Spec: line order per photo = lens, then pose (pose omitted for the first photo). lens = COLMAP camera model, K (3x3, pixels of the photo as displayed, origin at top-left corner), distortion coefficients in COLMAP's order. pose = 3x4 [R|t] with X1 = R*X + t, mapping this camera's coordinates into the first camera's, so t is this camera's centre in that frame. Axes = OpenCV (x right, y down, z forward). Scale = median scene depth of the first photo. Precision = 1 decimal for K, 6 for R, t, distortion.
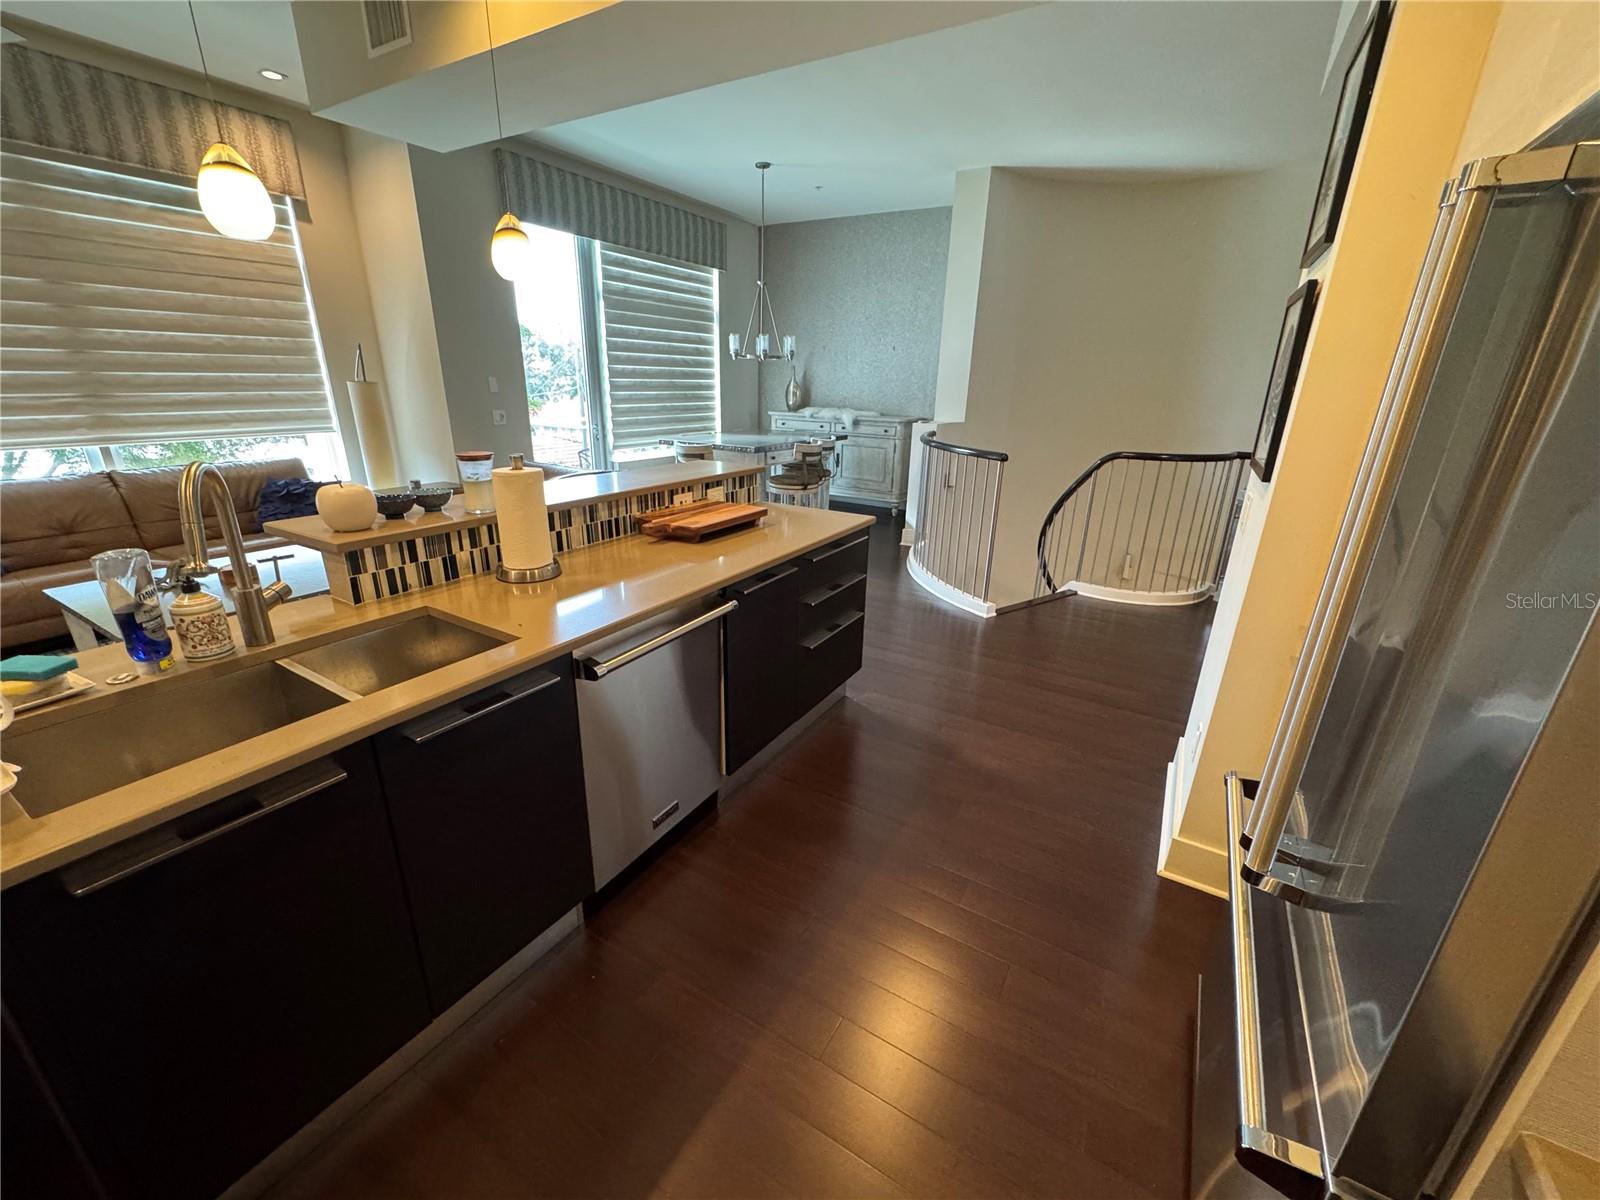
lens RADIAL K [[641.4, 0, 797.0], [0, 641.4, 597.4], [0, 0, 1]] dist [-0.003727, 0.000691]
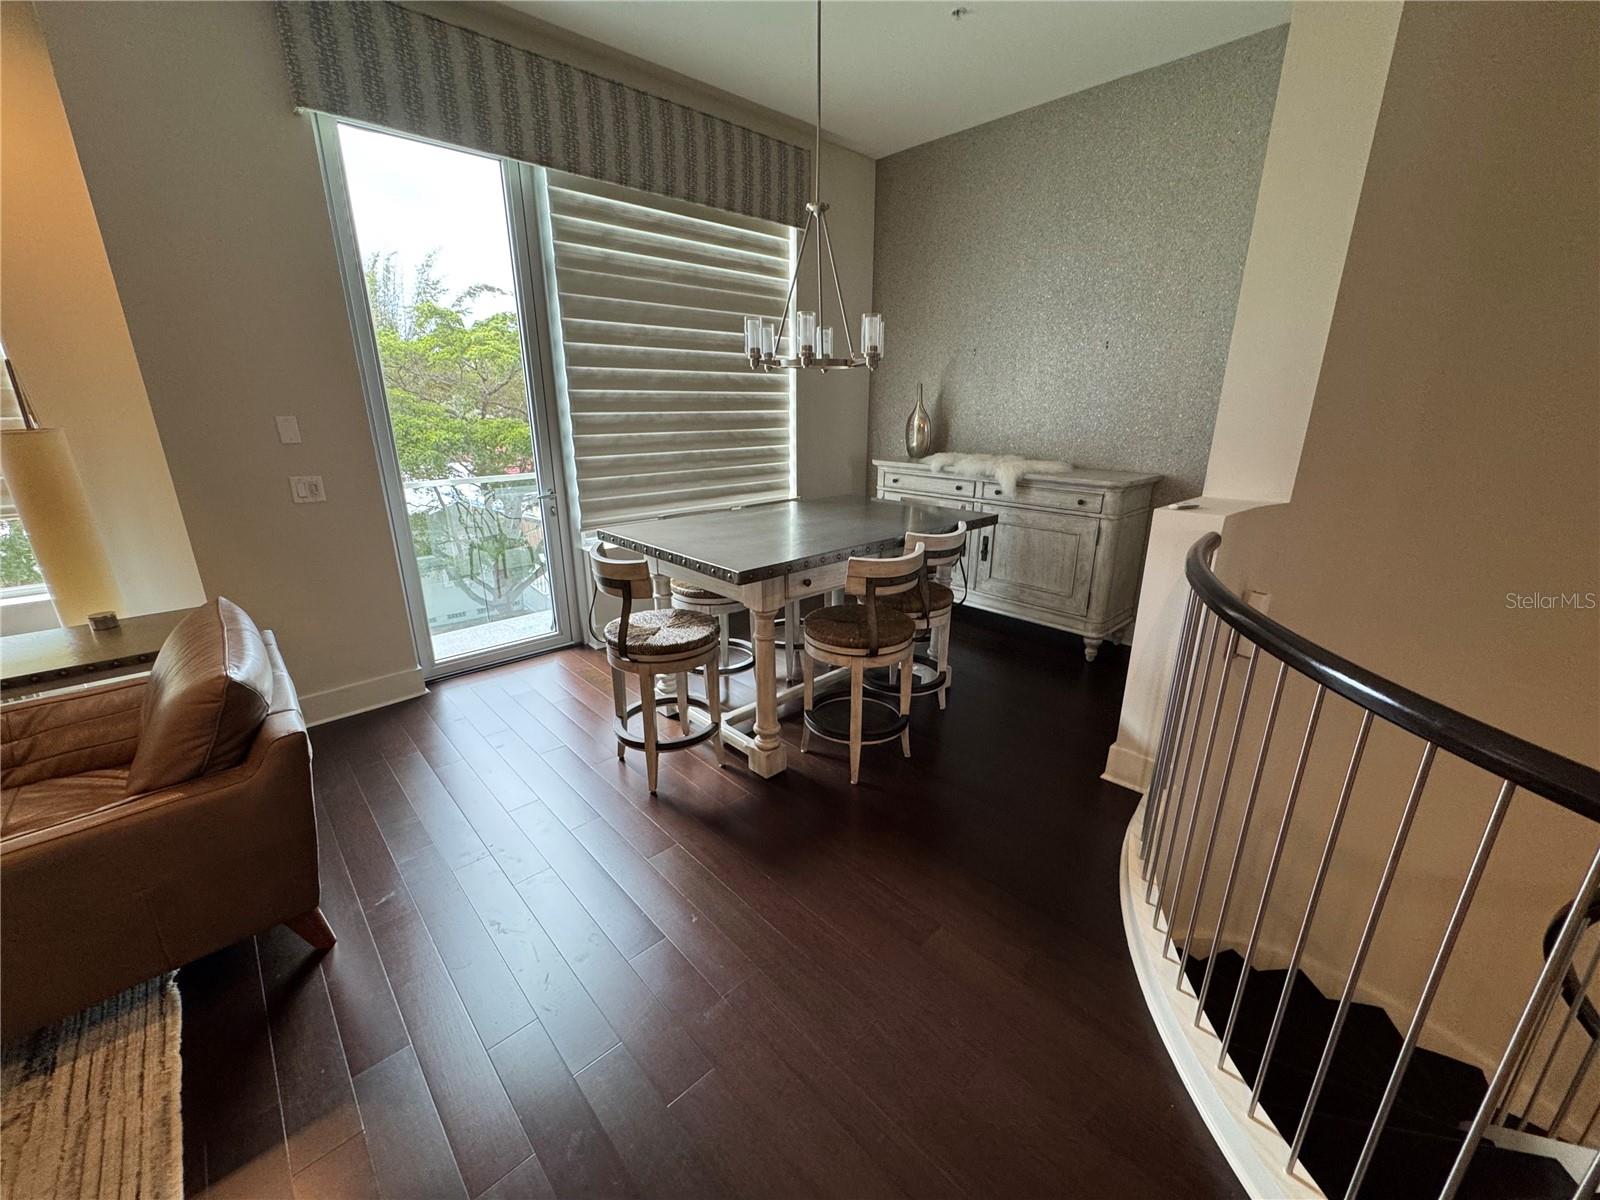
lens RADIAL K [[641.4, 0, 796.3], [0, 641.4, 599.8], [0, 0, 1]] dist [-0.003727, 0.000691]
pose [[0.961470, 0.060371, -0.268201, 0.065678], [-0.069383, 0.997295, -0.024242, -0.164480], [0.266012, 0.041917, 0.963058, 0.479881]]
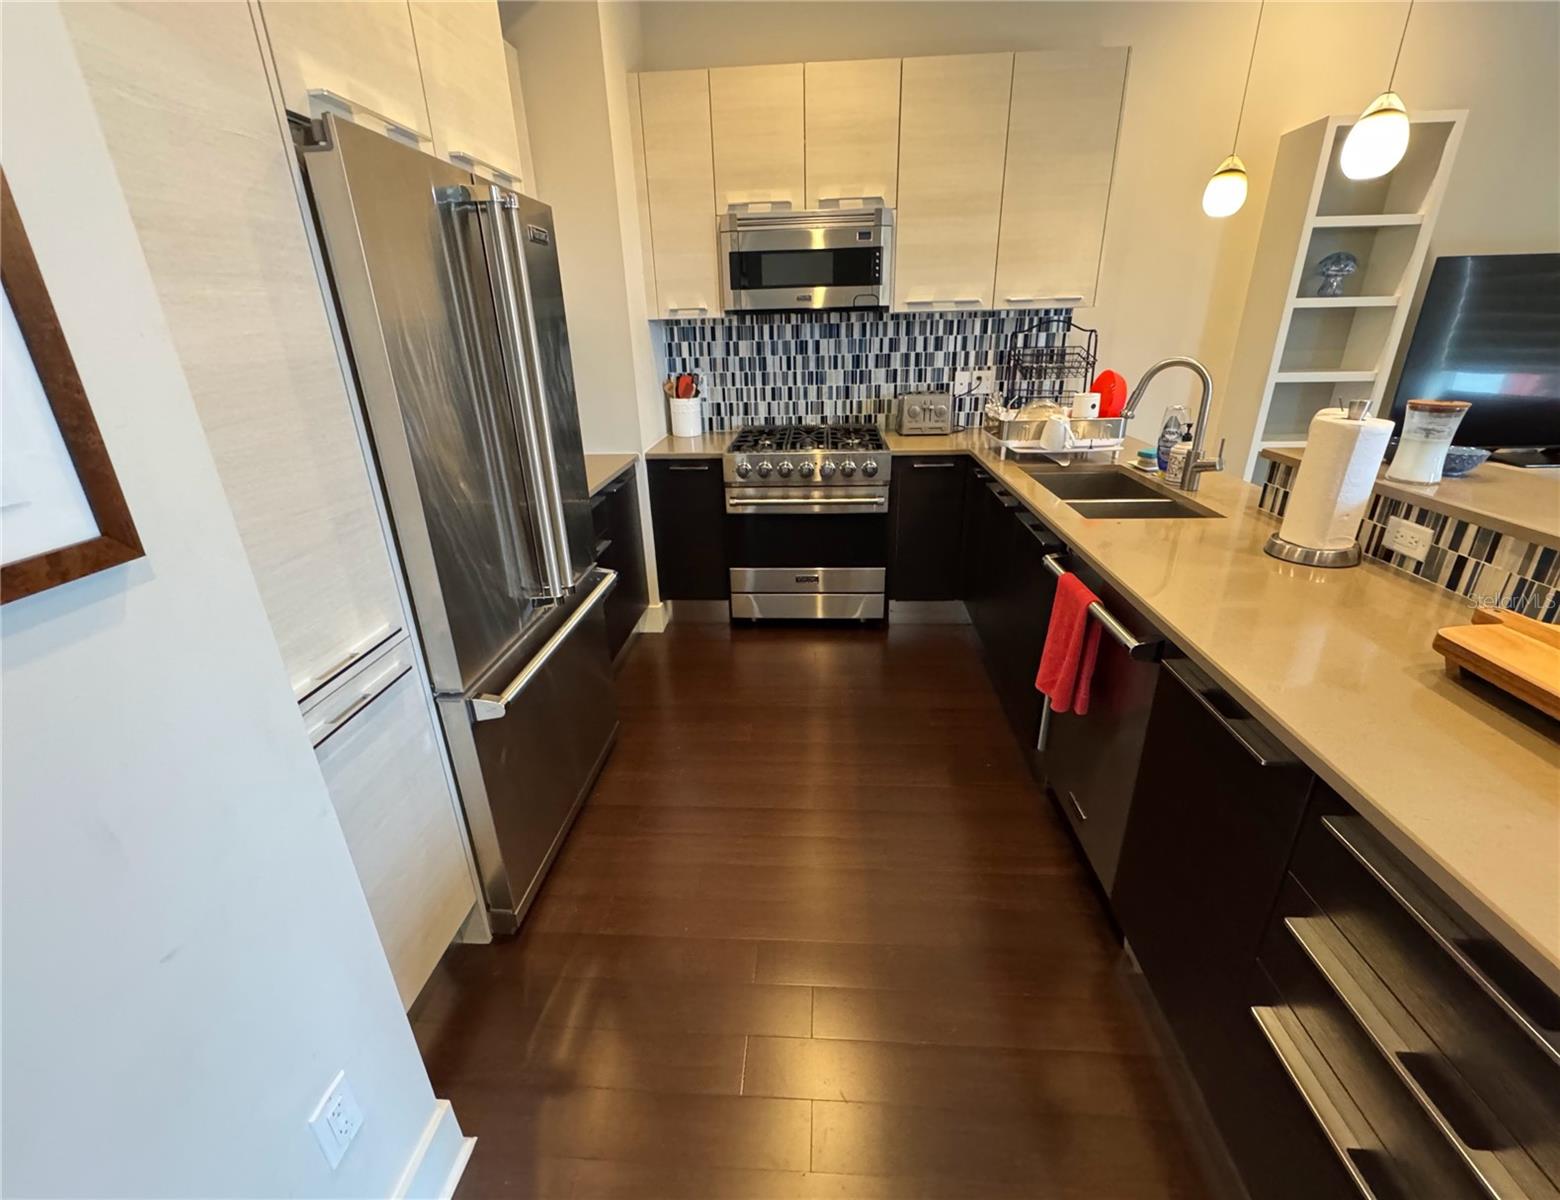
lens RADIAL K [[677.5, 0, 777.6], [0, 677.5, 604.6], [0, 0, 1]] dist [-0.000870, -0.000090]
pose [[-0.889267, 0.175390, -0.422425, 0.155475], [-0.146132, 0.766207, 0.625757, -0.122814], [0.433416, 0.618195, -0.655733, 0.386692]]
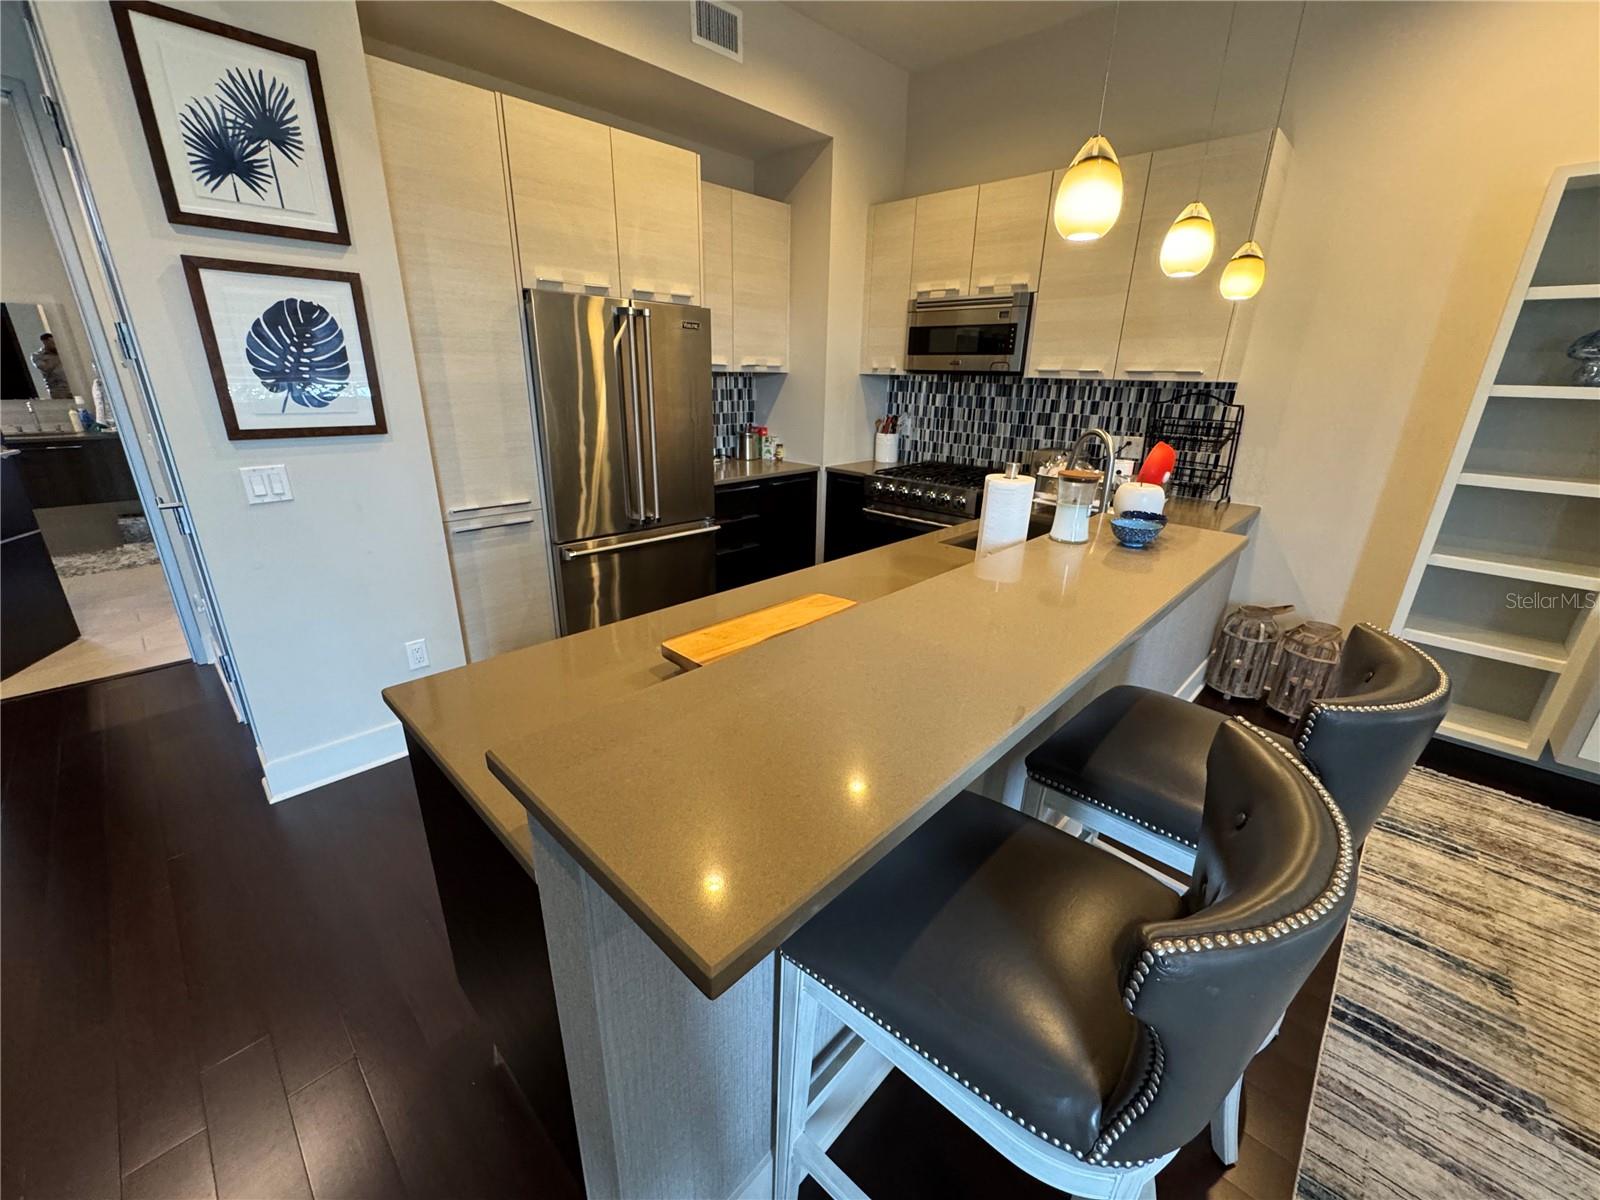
lens RADIAL K [[641.4, 0, 796.4], [0, 641.4, 602.1], [0, 0, 1]] dist [-0.003727, 0.000691]
pose [[-0.973344, -0.116810, 0.197376, -0.094456], [0.033180, 0.779815, 0.625131, -0.185050], [-0.226938, 0.615016, -0.755152, 0.535022]]
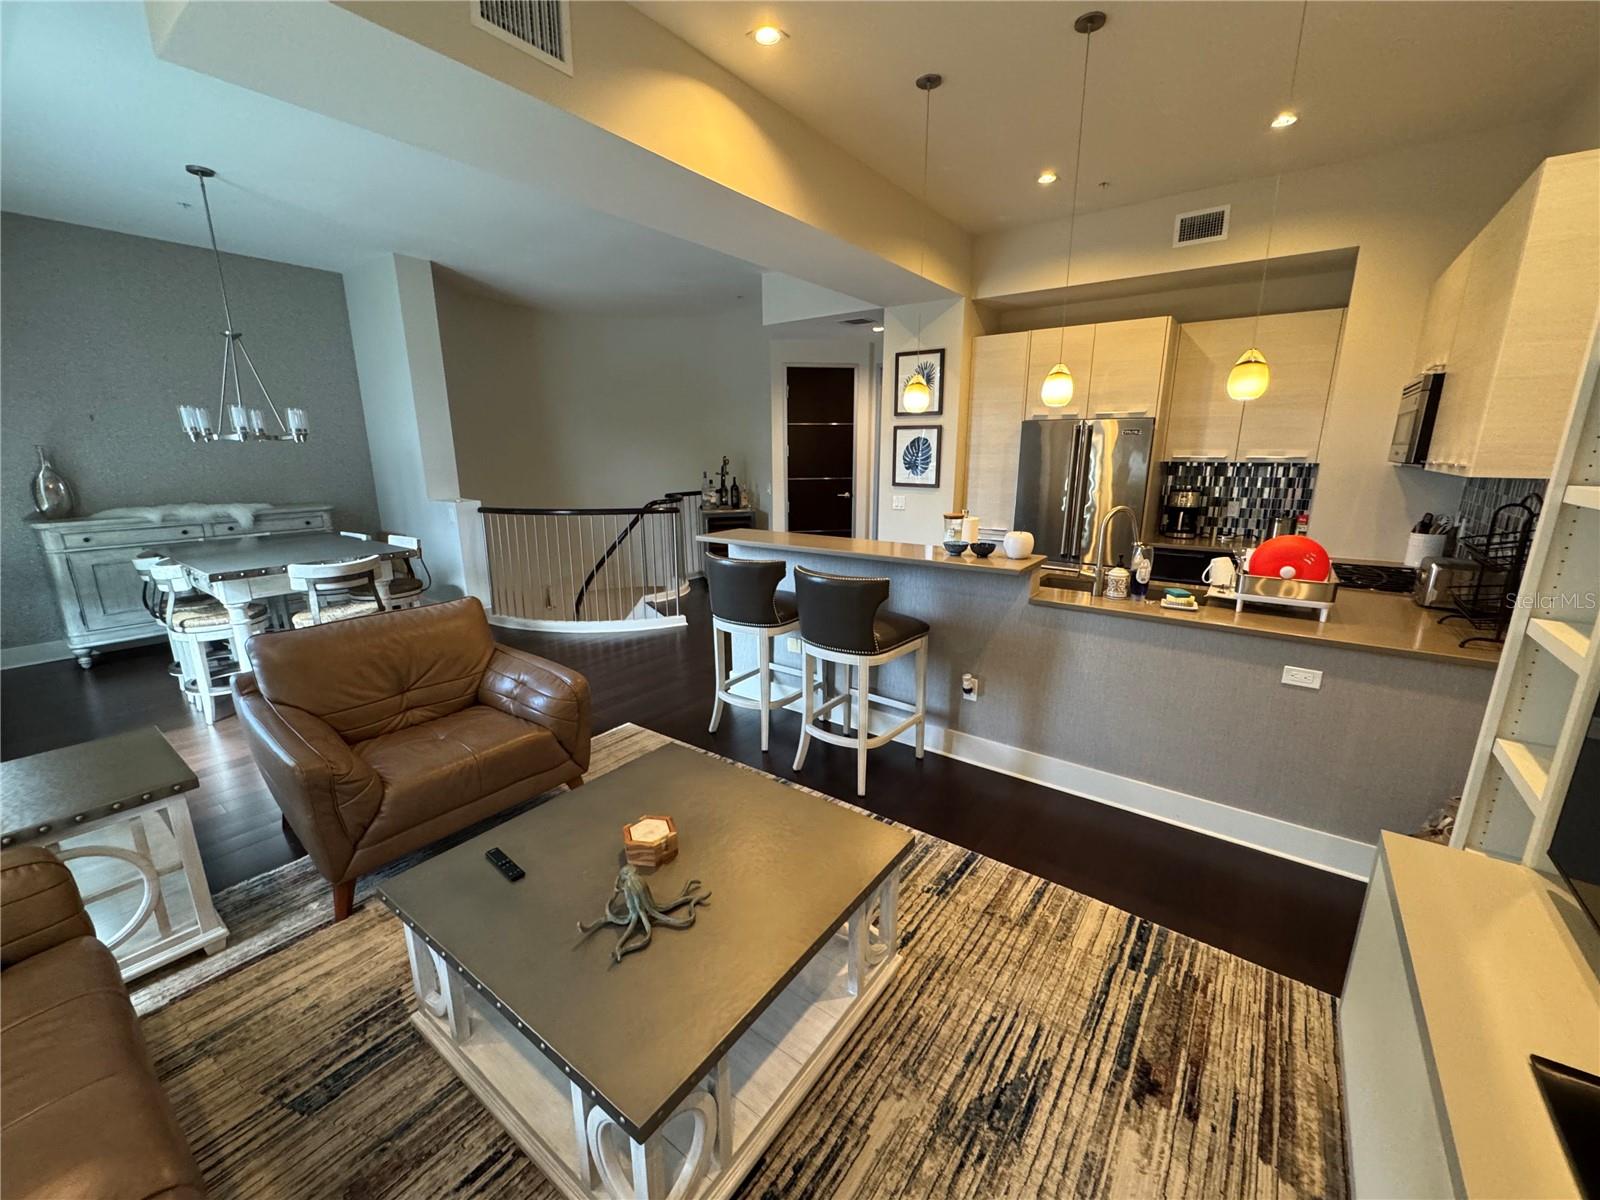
lens RADIAL K [[641.4, 0, 799.5], [0, 641.4, 602.4], [0, 0, 1]] dist [-0.003727, 0.000691]
pose [[0.098553, -0.256521, 0.961501, -0.640602], [0.329771, 0.920029, 0.211655, -0.144975], [-0.938903, 0.296216, 0.175265, 0.335550]]
